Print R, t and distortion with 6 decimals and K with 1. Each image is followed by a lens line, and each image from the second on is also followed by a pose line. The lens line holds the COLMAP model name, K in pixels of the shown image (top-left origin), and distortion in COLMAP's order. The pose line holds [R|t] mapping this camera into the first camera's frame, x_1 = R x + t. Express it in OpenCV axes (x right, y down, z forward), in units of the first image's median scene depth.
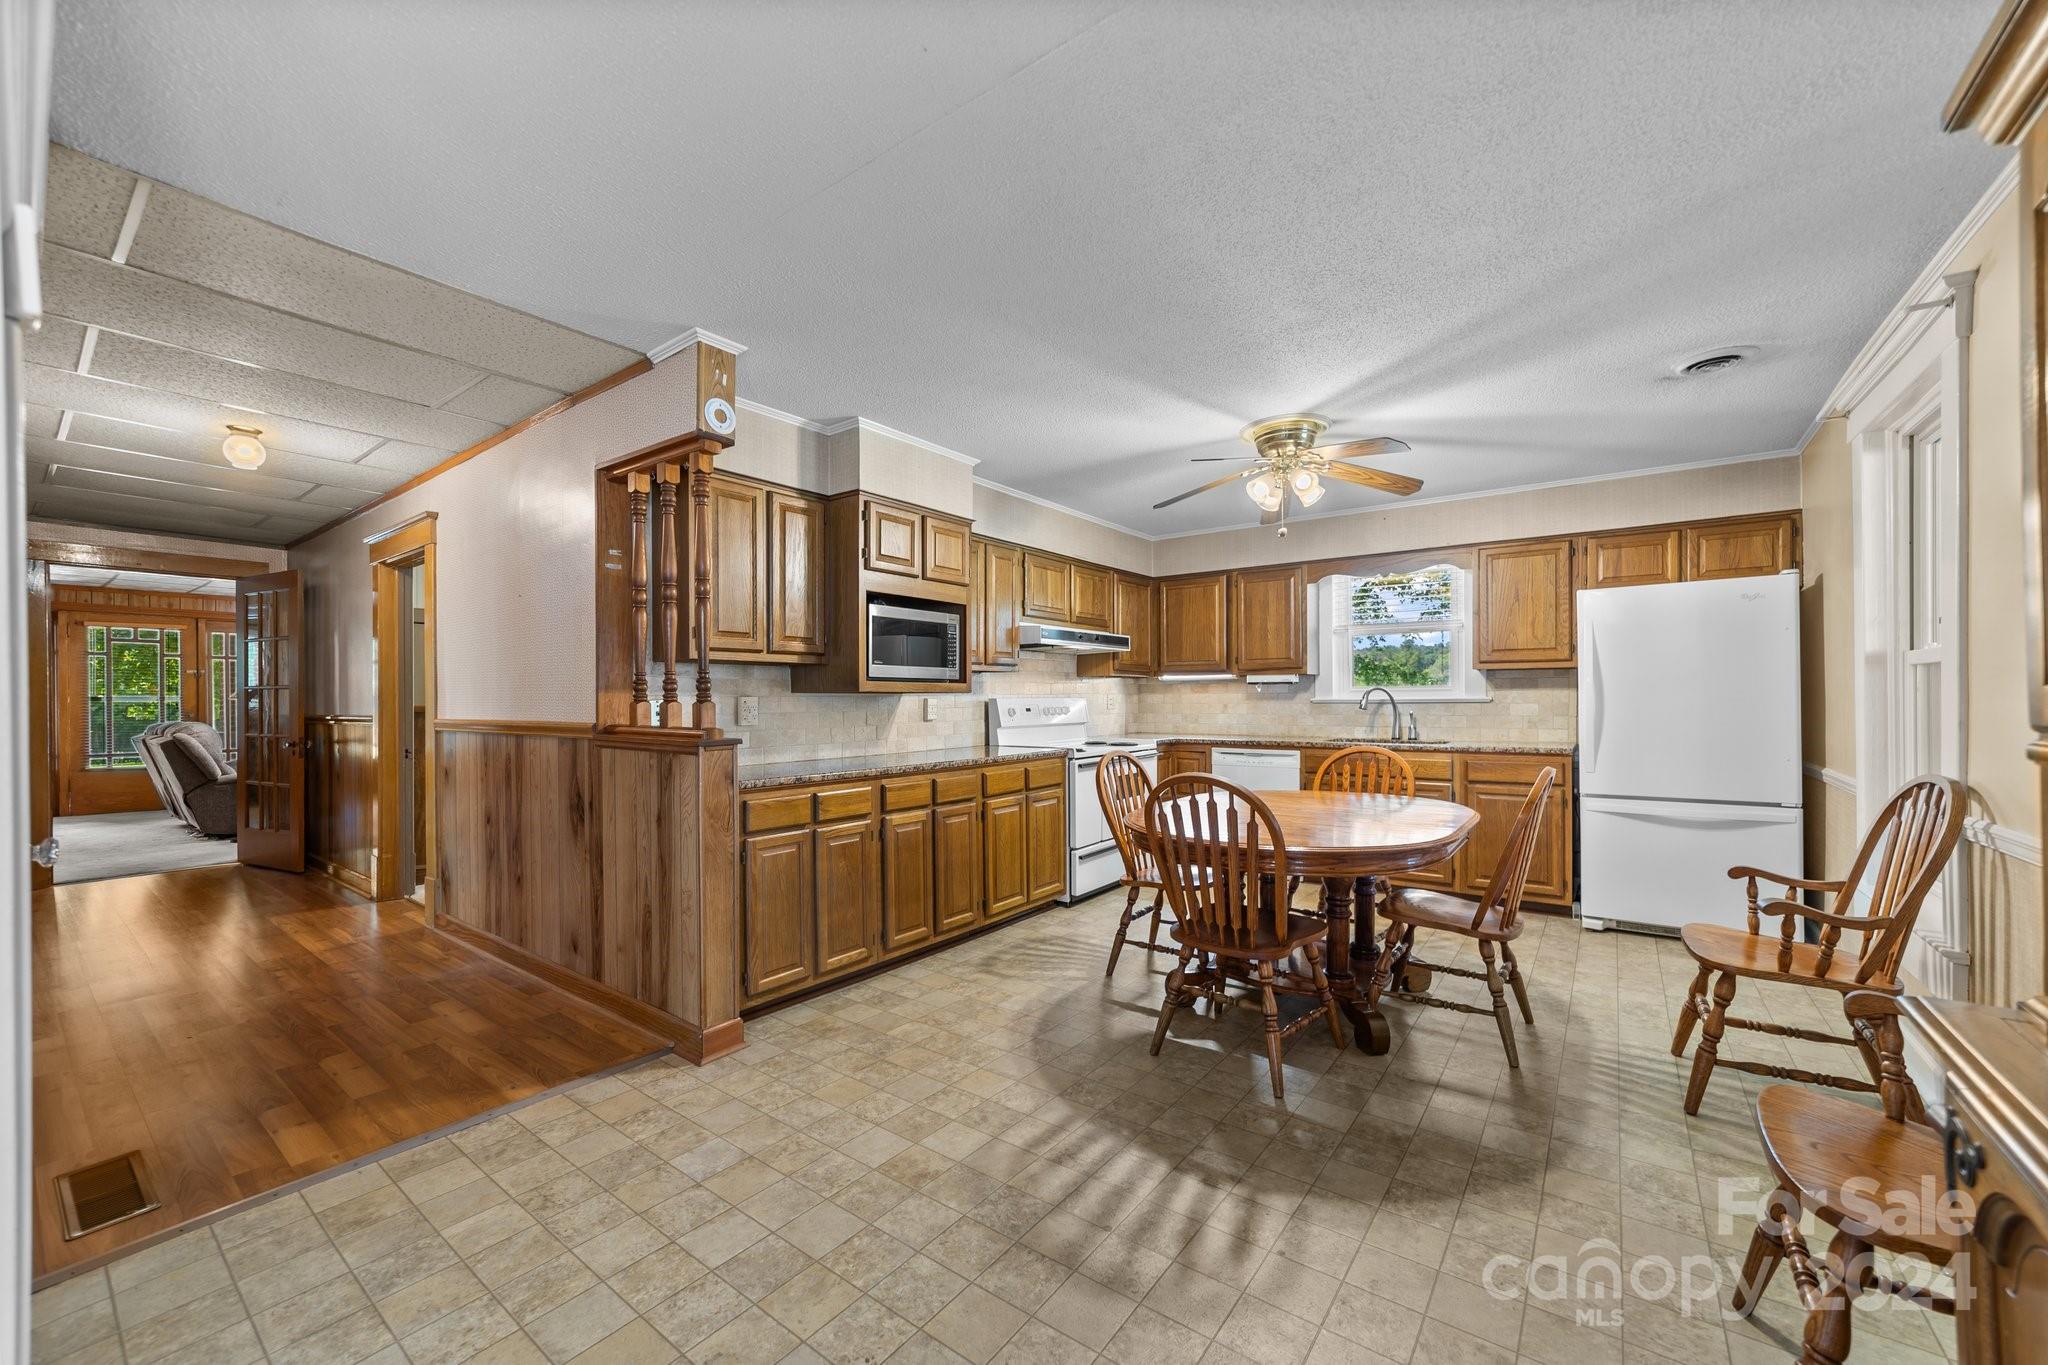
lens RADIAL K [[794.7, 0, 1014.7], [0, 794.7, 696.4], [0, 0, 1]] dist [-0.017773, 0.000263]
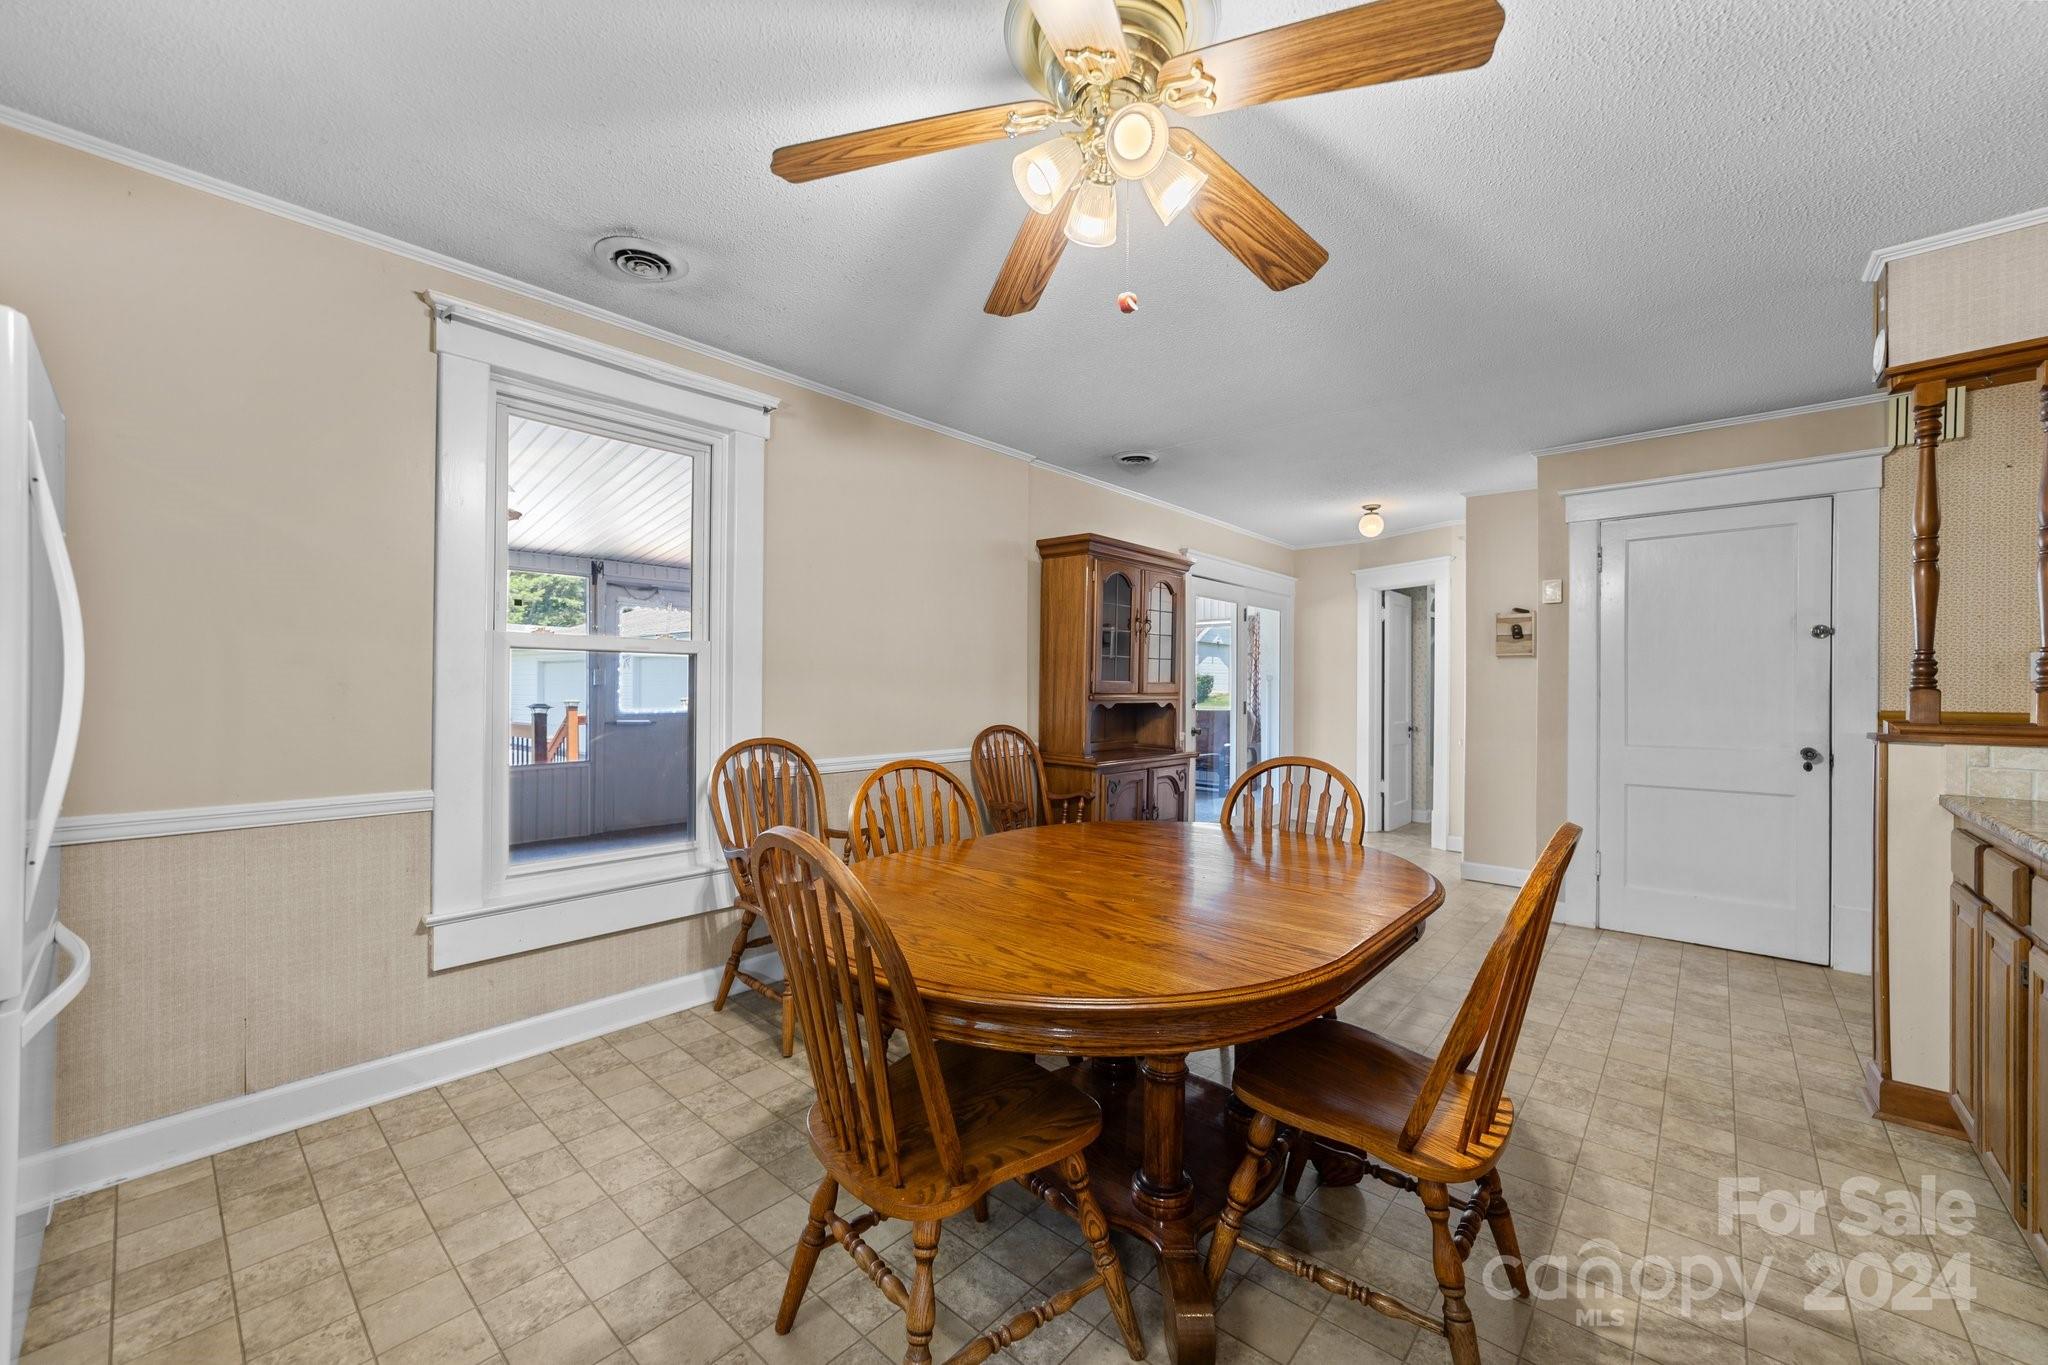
lens RADIAL K [[794.7, 0, 1014.7], [0, 794.7, 696.4], [0, 0, 1]] dist [-0.017773, 0.000263]
pose [[-0.996961, 0.001841, 0.077878, 0.279667], [0.002171, 0.999989, 0.004144, 0.008726], [-0.077869, 0.004300, -0.996954, 1.109899]]
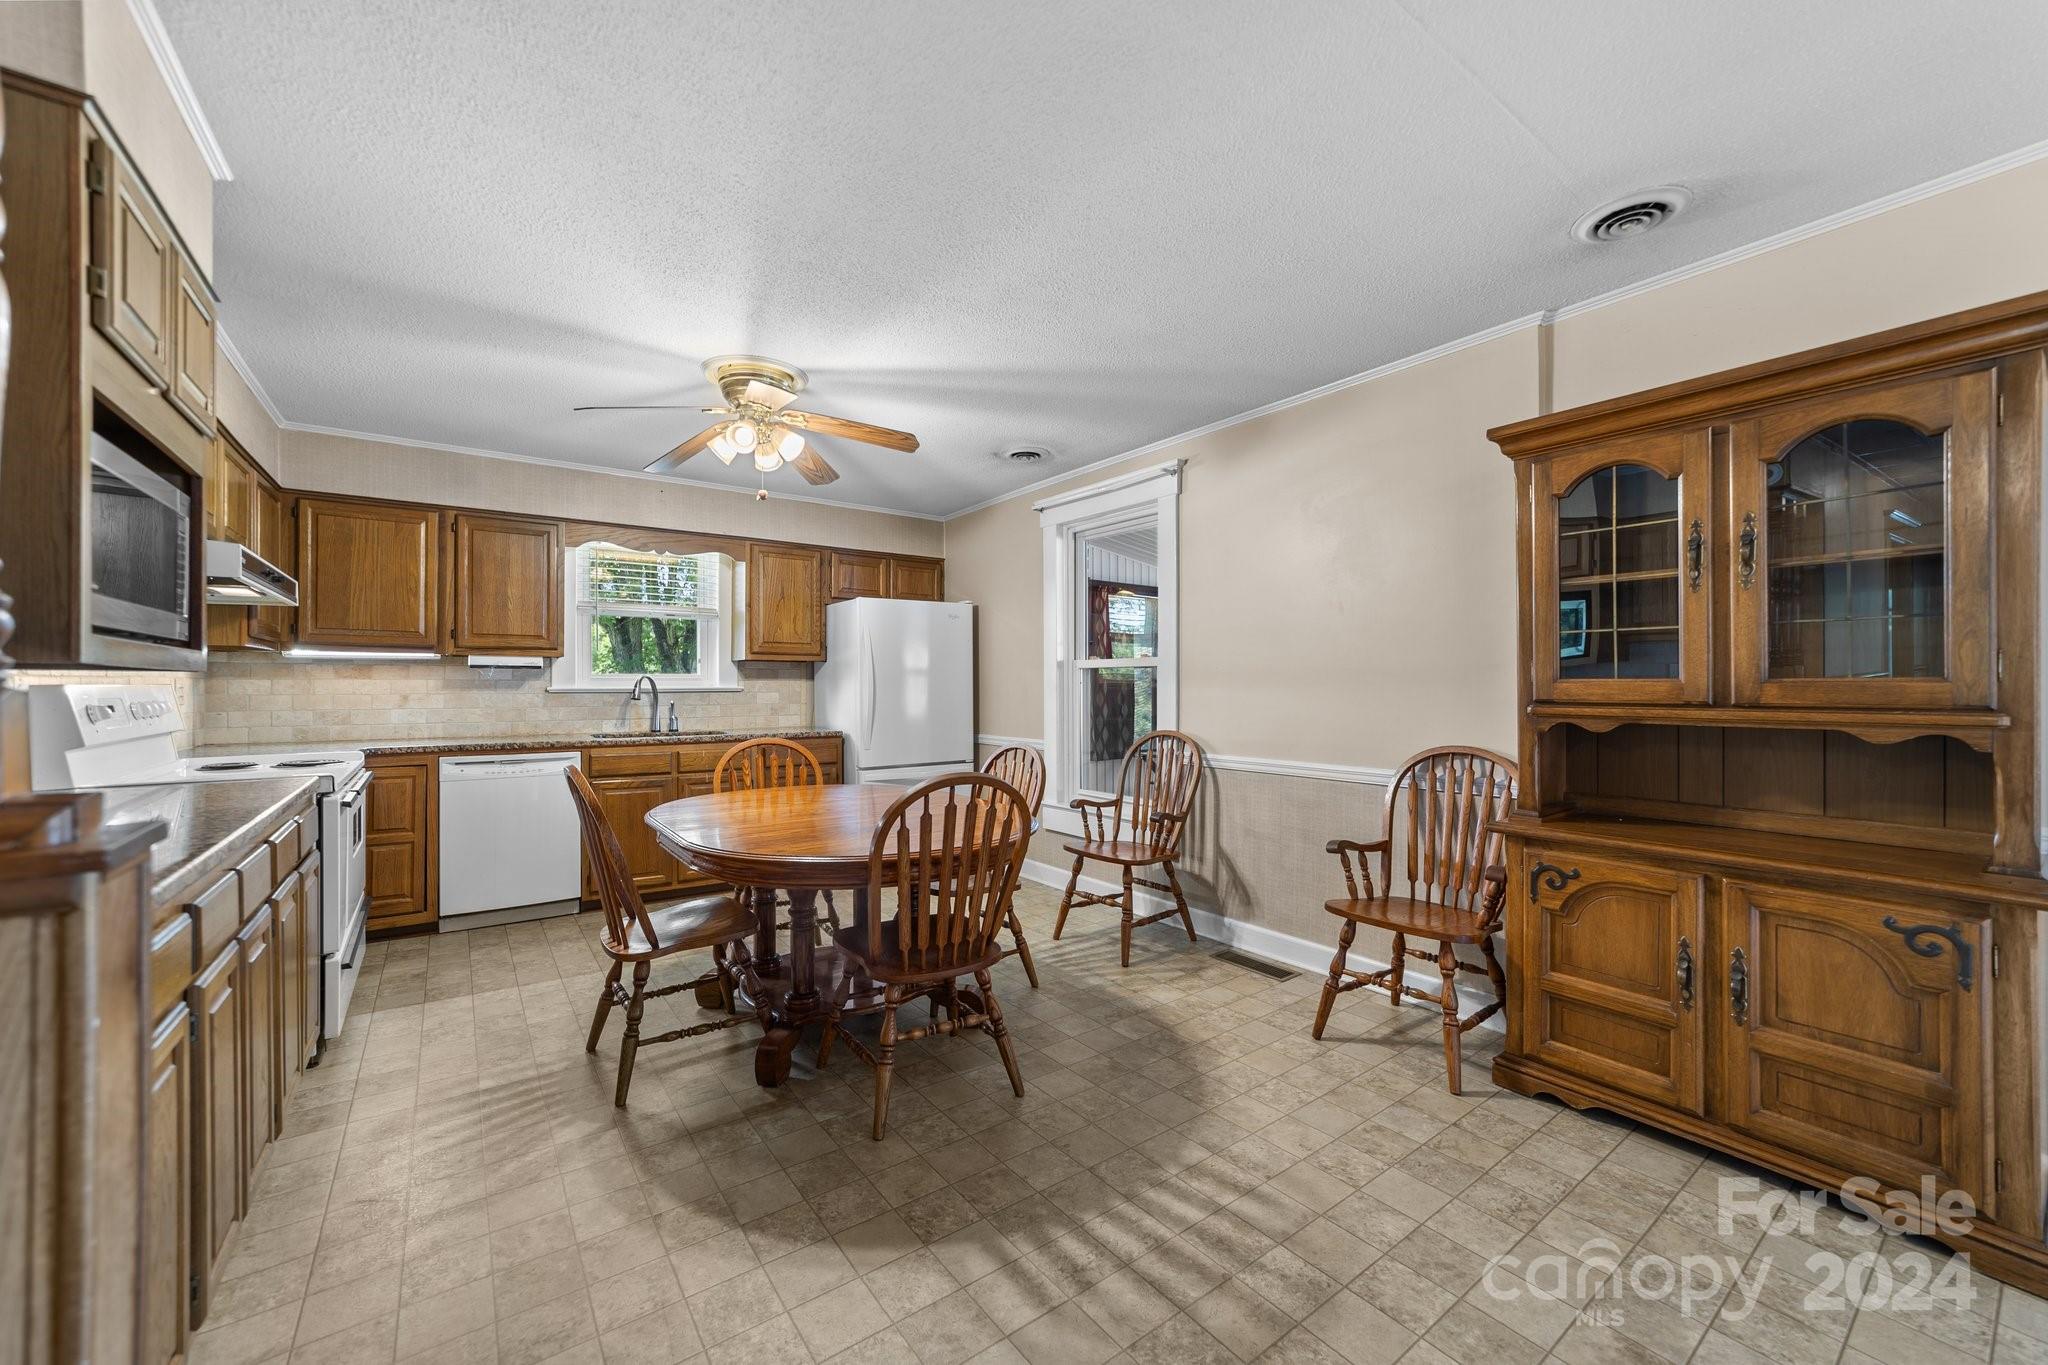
lens RADIAL K [[783.5, 0, 1024.0], [0, 783.5, 682.5], [0, 0, 1]] dist [-0.017908, 0.000061]
pose [[0.285681, 0.009594, 0.958277, -0.308982], [-0.004169, 0.999953, -0.008769, 0.003357], [-0.958316, -0.001489, 0.285707, 0.375875]]
